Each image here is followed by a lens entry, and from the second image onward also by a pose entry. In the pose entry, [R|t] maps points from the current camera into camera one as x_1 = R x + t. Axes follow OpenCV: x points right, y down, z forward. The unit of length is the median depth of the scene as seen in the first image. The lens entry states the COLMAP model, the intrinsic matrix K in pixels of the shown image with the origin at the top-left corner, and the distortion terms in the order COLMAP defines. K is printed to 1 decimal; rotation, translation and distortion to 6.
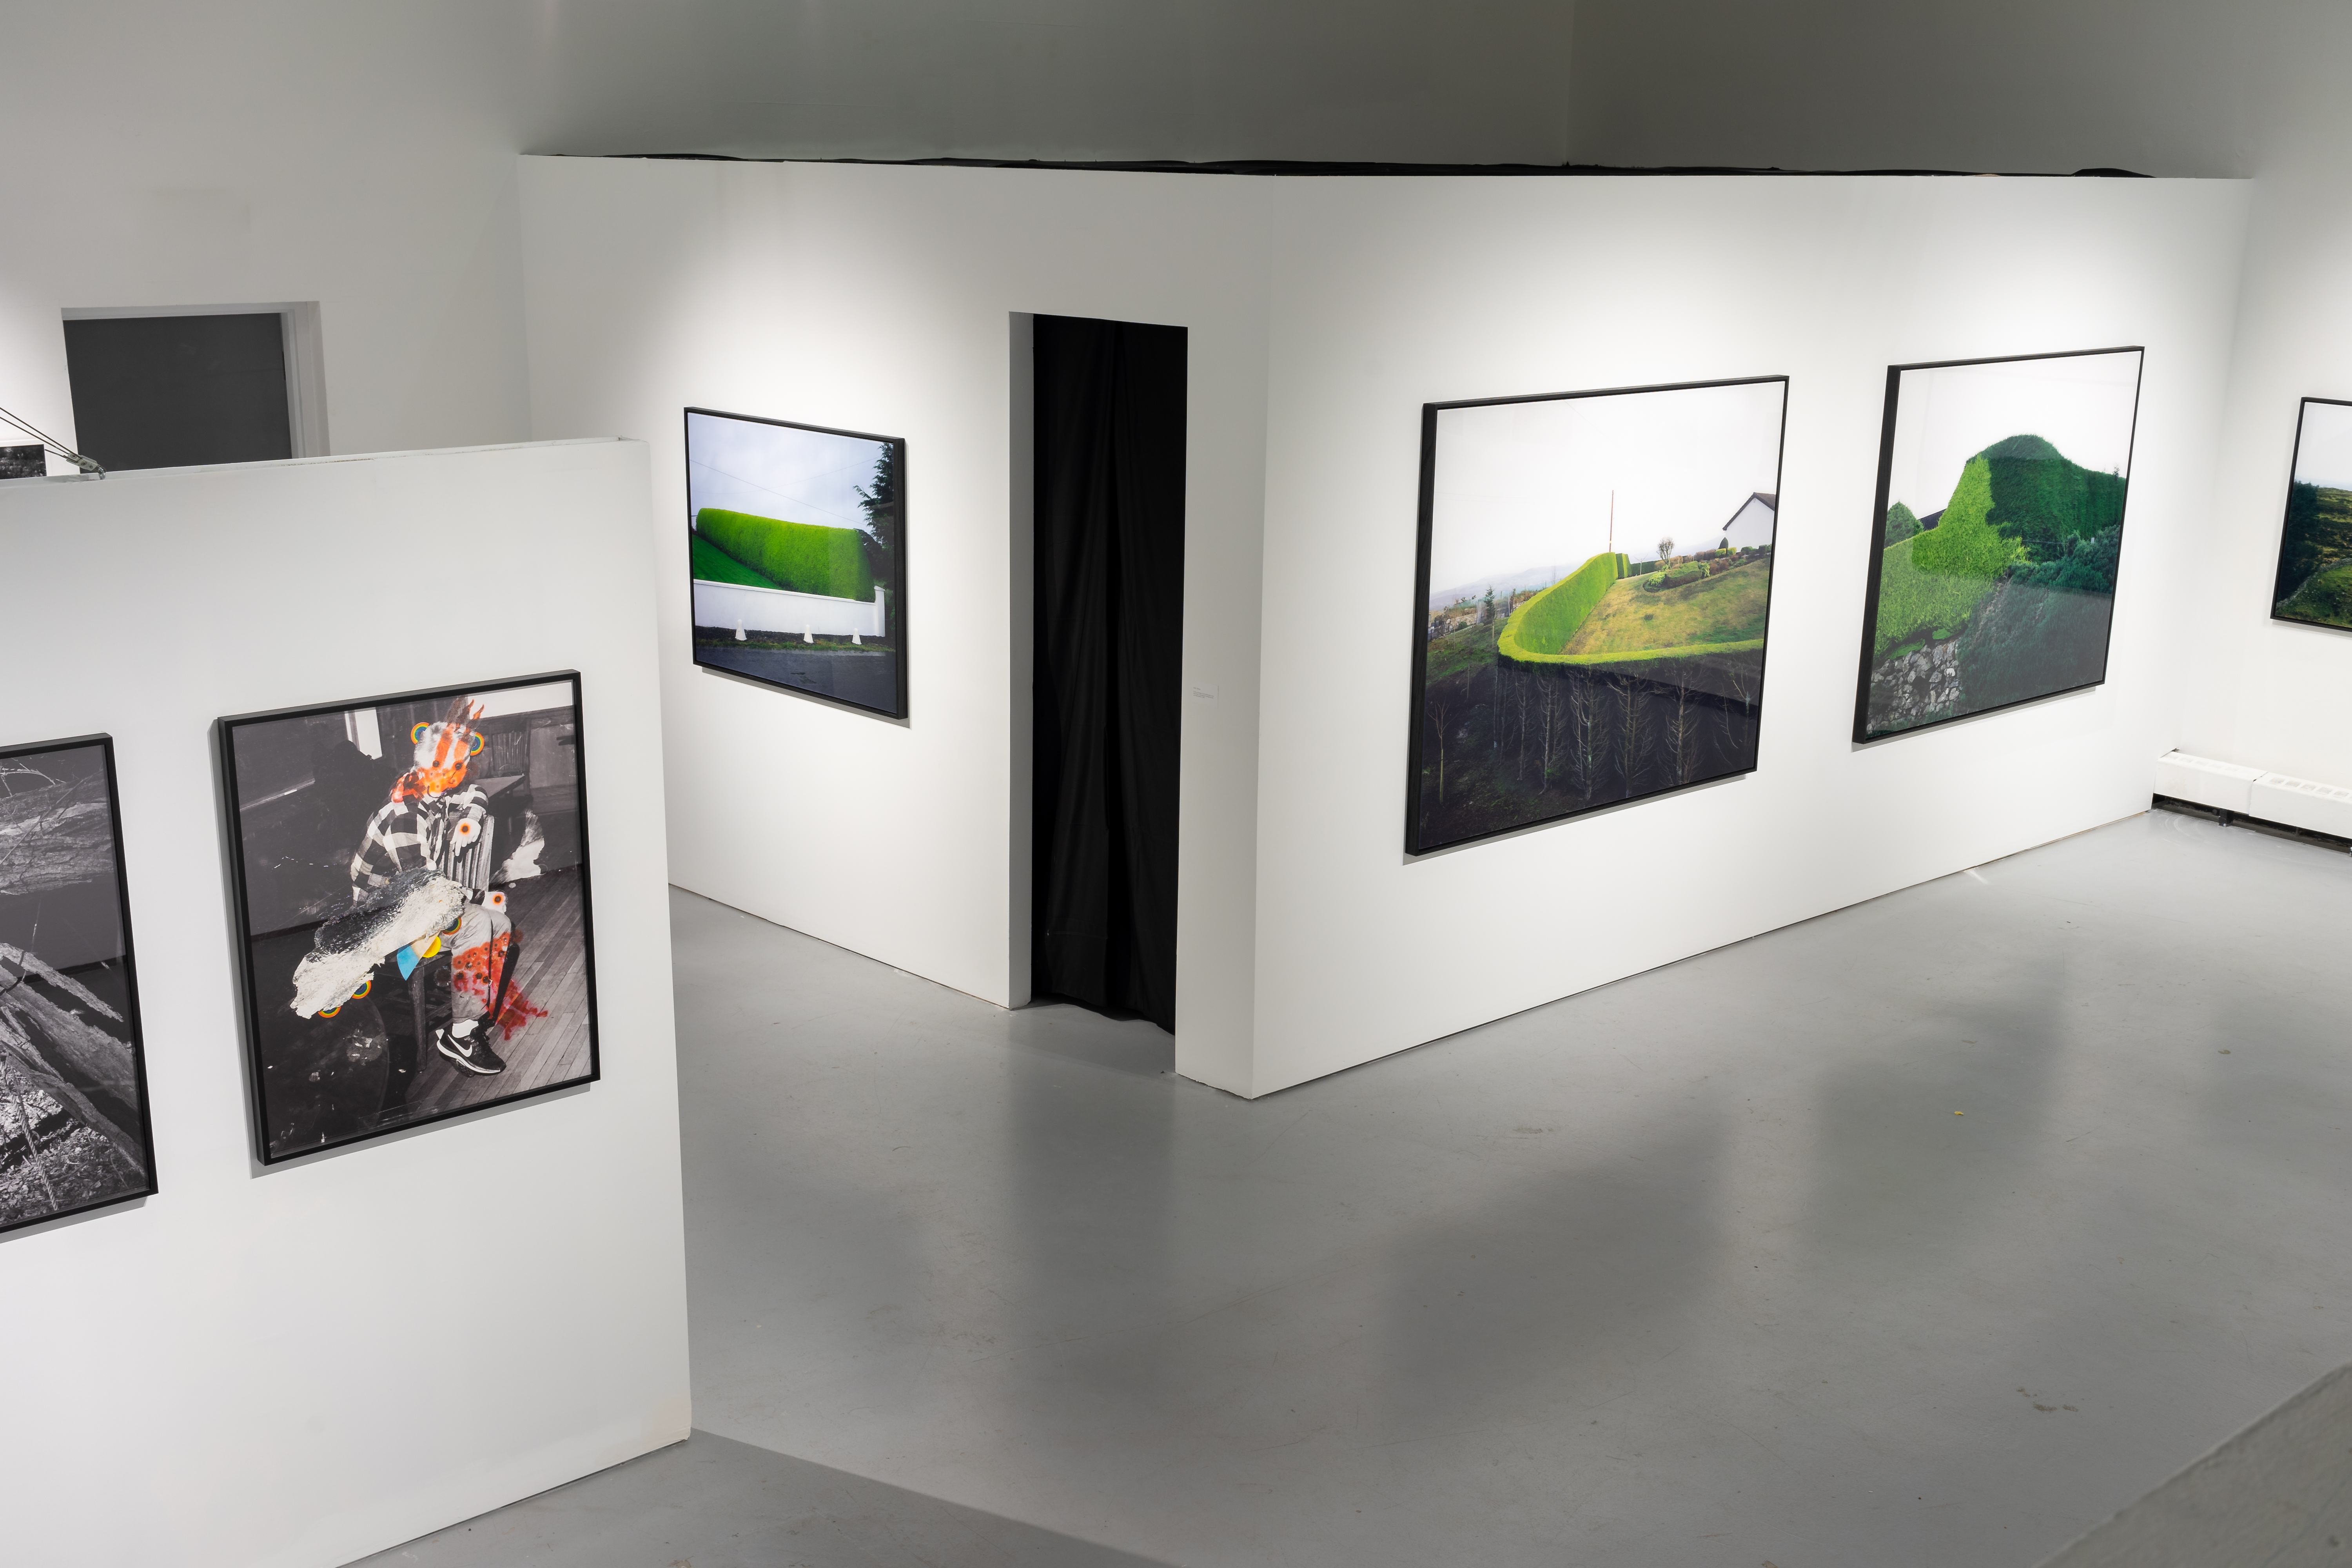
lens RADIAL K [[2413.3, 0, 1175.2], [0, 2413.3, 786.9], [0, 0, 1]] dist [0.002393, 0.000000]
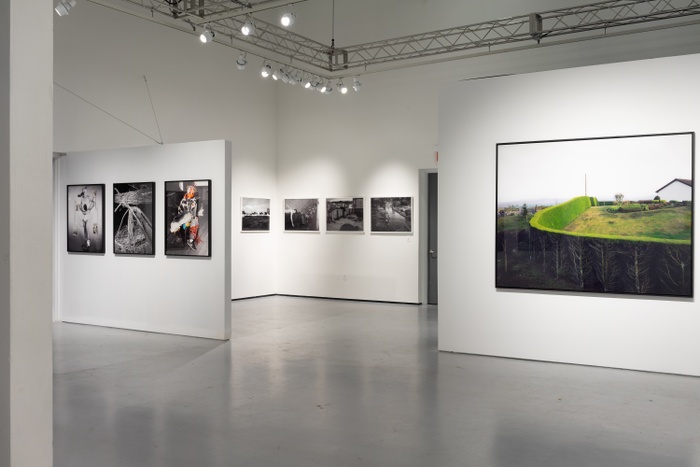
lens RADIAL K [[718.2, 0, 350.4], [0, 718.2, 232.0], [0, 0, 1]] dist [0.002393, 0.000000]
pose [[0.301049, -0.010588, -0.953550, 0.905703], [-0.248913, 0.964401, -0.089294, 0.086338], [0.920549, 0.264233, 0.287697, 0.530418]]
